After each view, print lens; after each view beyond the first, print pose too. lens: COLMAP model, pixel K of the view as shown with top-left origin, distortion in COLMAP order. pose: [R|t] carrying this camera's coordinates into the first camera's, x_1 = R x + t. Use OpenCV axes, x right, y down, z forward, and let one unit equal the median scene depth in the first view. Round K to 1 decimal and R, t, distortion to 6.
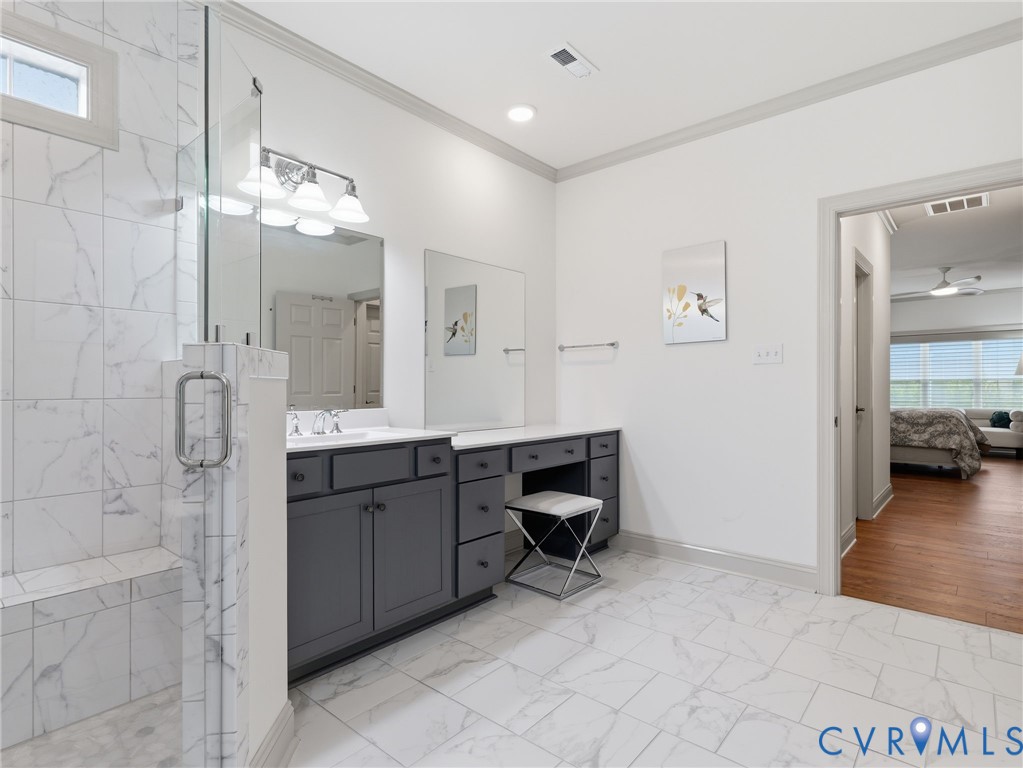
lens RADIAL K [[536.8, 0, 505.0], [0, 536.8, 380.9], [0, 0, 1]] dist [0.003284, 0.000129]
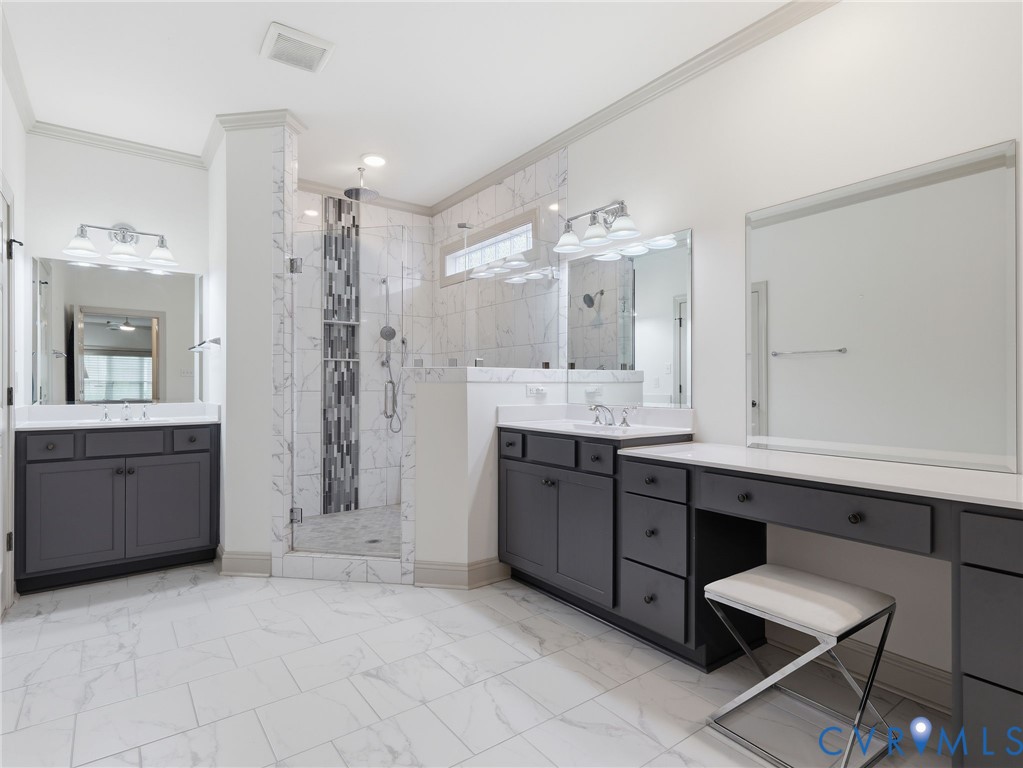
lens RADIAL K [[536.8, 0, 505.0], [0, 536.8, 380.9], [0, 0, 1]] dist [0.003284, 0.000129]
pose [[-0.226817, -0.009105, -0.973895, 0.949311], [0.011537, 0.999861, -0.012035, 0.011780], [0.973869, -0.013966, -0.226680, 1.122039]]
